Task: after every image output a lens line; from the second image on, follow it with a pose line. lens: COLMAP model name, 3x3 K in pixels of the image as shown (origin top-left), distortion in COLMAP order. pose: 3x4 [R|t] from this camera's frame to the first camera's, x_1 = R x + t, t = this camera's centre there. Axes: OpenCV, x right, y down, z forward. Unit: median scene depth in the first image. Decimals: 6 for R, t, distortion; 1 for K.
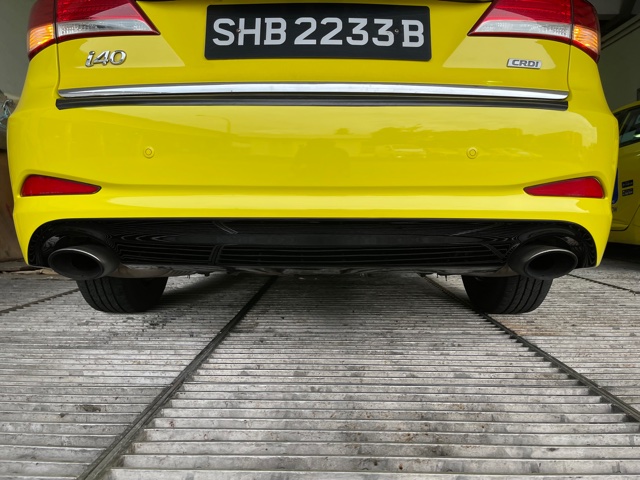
lens RADIAL K [[481.1, 0, 320.0], [0, 481.1, 240.0], [0, 0, 1]] dist [0.091249, -0.126334]
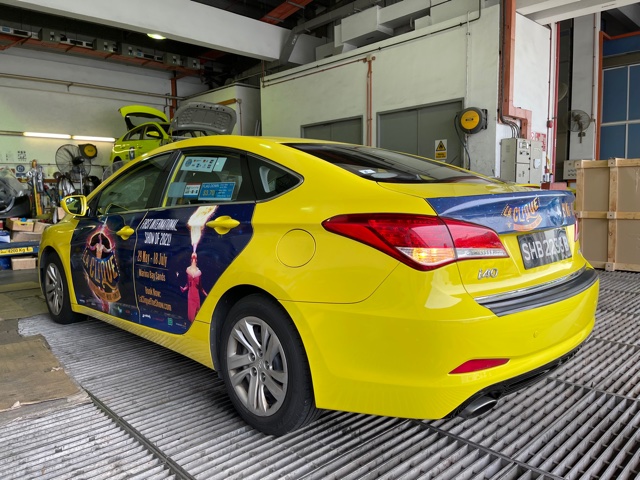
lens RADIAL K [[481.1, 0, 320.0], [0, 481.1, 240.0], [0, 0, 1]] dist [0.091249, -0.126334]
pose [[0.710432, -0.078484, 0.699376, -1.916822], [0.050783, 0.996889, 0.060285, -0.607969], [-0.701931, -0.007312, 0.712207, 0.285072]]
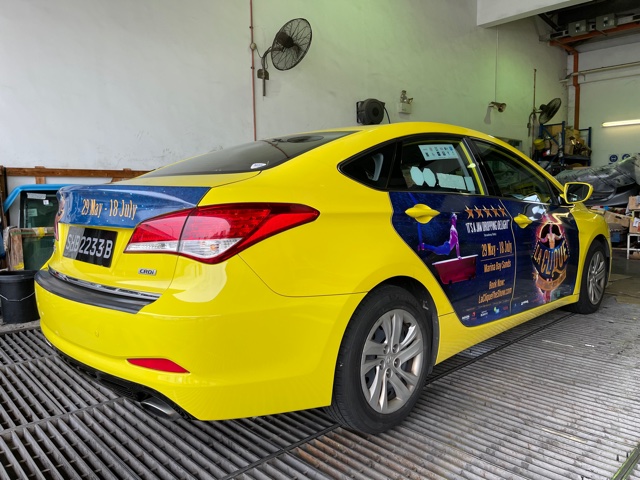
lens RADIAL K [[480.0, 0, 320.7], [0, 480.0, 244.4], [0, 0, 1]] dist [0.092947, -0.124849]
pose [[0.701311, 0.061324, -0.710213, 1.855457], [-0.019538, 0.997572, 0.066842, -0.562731], [0.712587, -0.033001, 0.700807, 0.360928]]
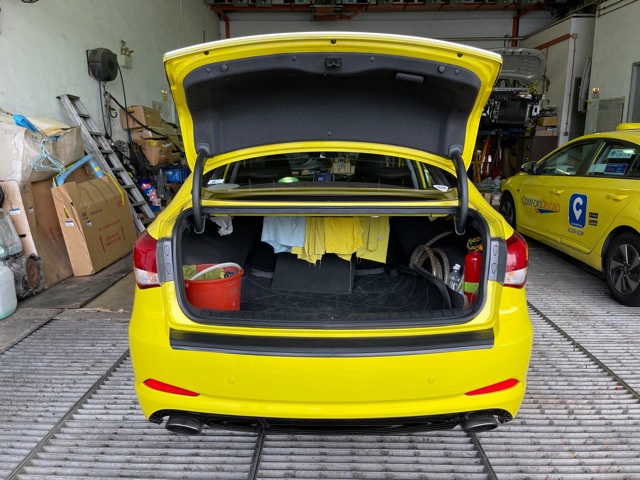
lens RADIAL K [[480.0, 0, 320.7], [0, 480.0, 244.4], [0, 0, 1]] dist [0.092947, -0.124849]
pose [[0.999990, -0.001905, 0.004071, -0.056827], [0.001197, 0.985911, 0.167268, -0.826787], [-0.004332, -0.167262, 0.985903, -0.472319]]
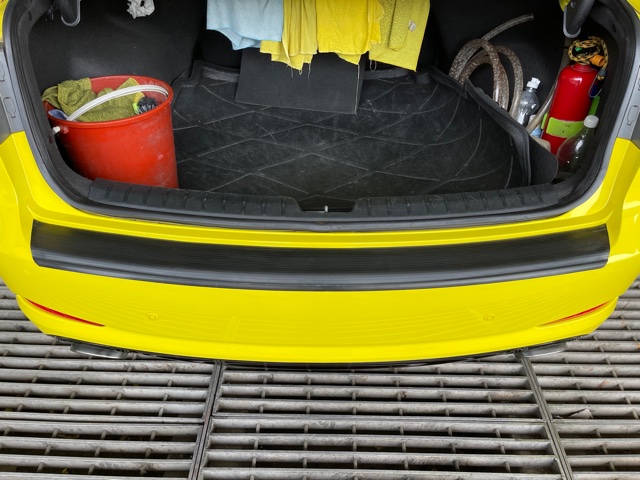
lens RADIAL K [[481.1, 0, 320.0], [0, 481.1, 240.0], [0, 0, 1]] dist [0.091249, -0.126334]
pose [[0.999812, 0.011272, 0.015758, -0.036102], [-0.018469, 0.800254, 0.599377, -0.808509], [-0.005855, -0.599556, 0.800312, 0.300821]]
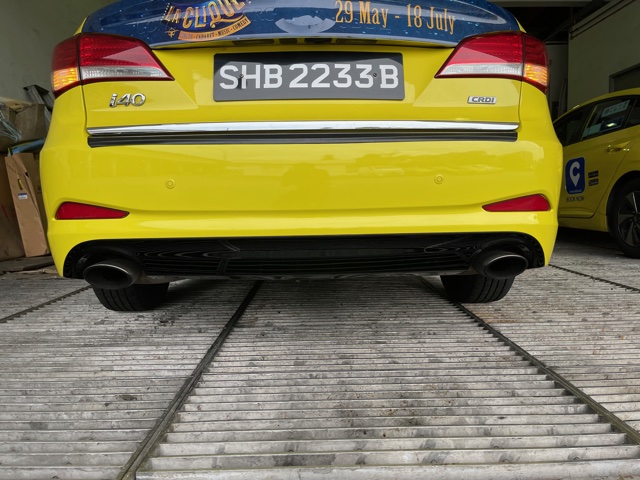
lens RADIAL K [[481.1, 0, 320.0], [0, 481.1, 240.0], [0, 0, 1]] dist [0.091249, -0.126334]
pose [[0.999243, -0.022616, 0.031658, -0.023830], [0.021565, 0.999217, 0.033166, -0.068596], [-0.032383, -0.032458, 0.998948, -0.189102]]
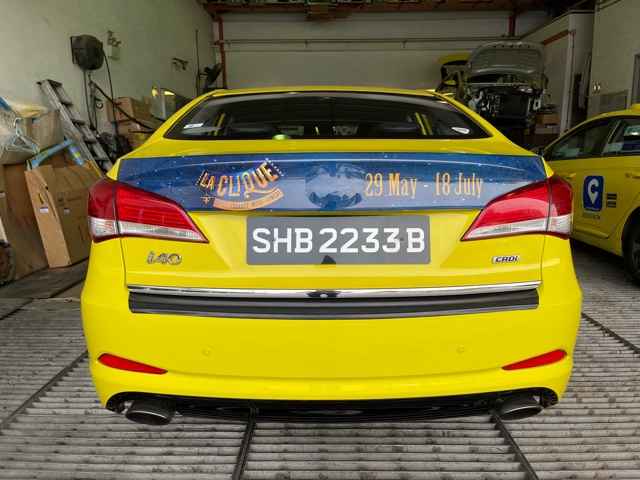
lens RADIAL K [[481.1, 0, 320.0], [0, 481.1, 240.0], [0, 0, 1]] dist [0.091249, -0.126334]
pose [[0.999895, -0.009020, 0.011310, -0.063601], [0.007384, 0.990520, 0.137169, -0.592093], [-0.012440, -0.137071, 0.990483, -0.200289]]
